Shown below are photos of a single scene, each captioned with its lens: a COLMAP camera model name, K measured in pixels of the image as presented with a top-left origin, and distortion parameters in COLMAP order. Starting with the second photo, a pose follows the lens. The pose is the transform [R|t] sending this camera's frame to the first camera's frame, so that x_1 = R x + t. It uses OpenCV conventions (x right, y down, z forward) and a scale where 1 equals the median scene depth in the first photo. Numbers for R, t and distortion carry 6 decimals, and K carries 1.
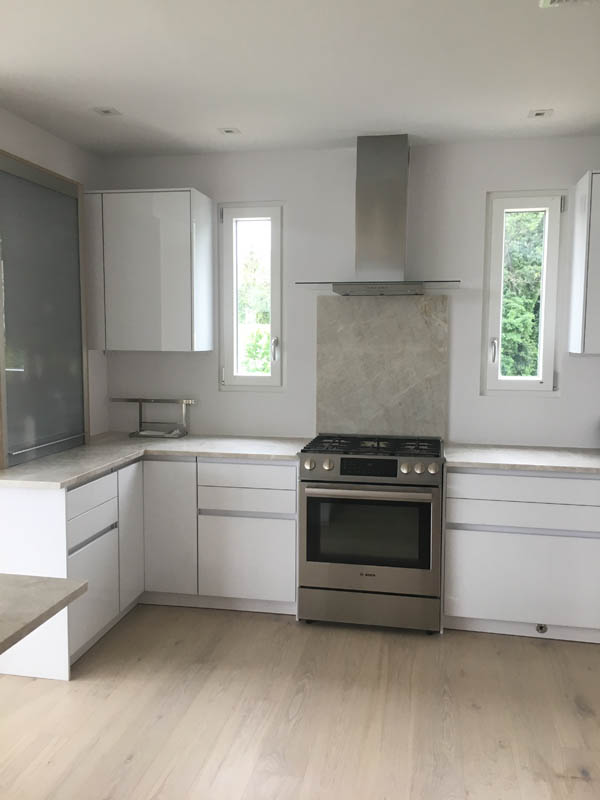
lens RADIAL K [[683.3, 0, 300.0], [0, 683.3, 400.0], [0, 0, 1]] dist [0.044626, -0.005721]
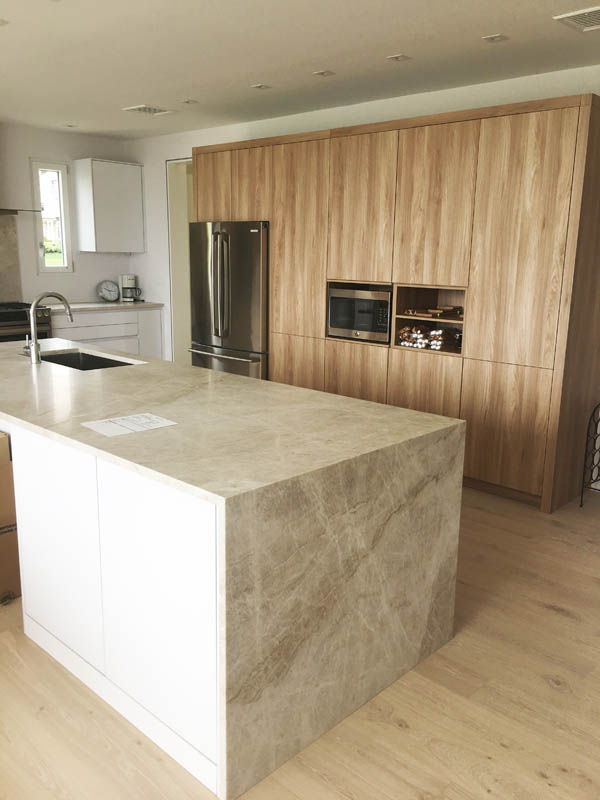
lens RADIAL K [[683.3, 0, 300.0], [0, 683.3, 400.0], [0, 0, 1]] dist [0.044626, -0.005721]
pose [[0.538007, -0.183756, 0.822668, -0.929097], [0.063258, 0.981999, 0.177976, 0.035847], [-0.840563, -0.043712, 0.539947, -0.561942]]
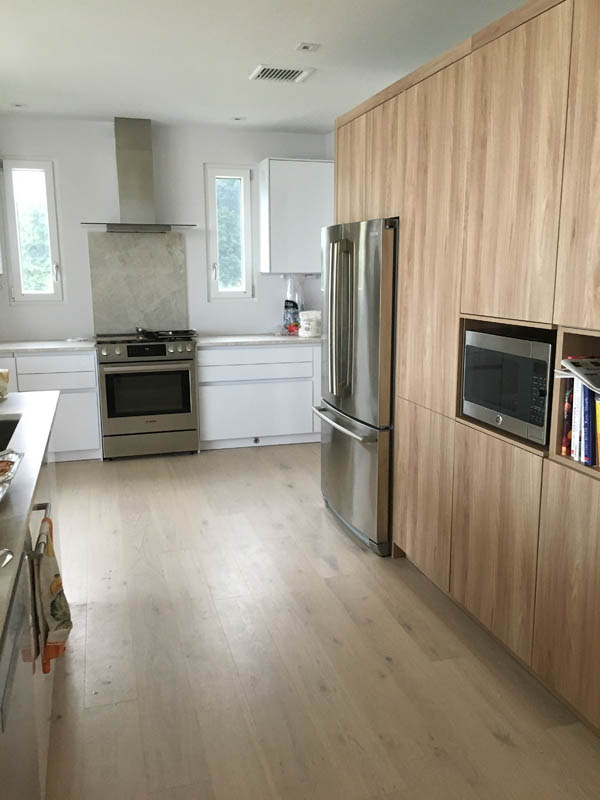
lens RADIAL K [[683.3, 0, 300.0], [0, 683.3, 400.0], [0, 0, 1]] dist [0.044626, -0.005721]
pose [[0.888549, -0.096810, 0.448452, -0.261358], [0.049247, 0.991961, 0.116564, 0.042806], [-0.456132, -0.081488, 0.886174, -0.456912]]
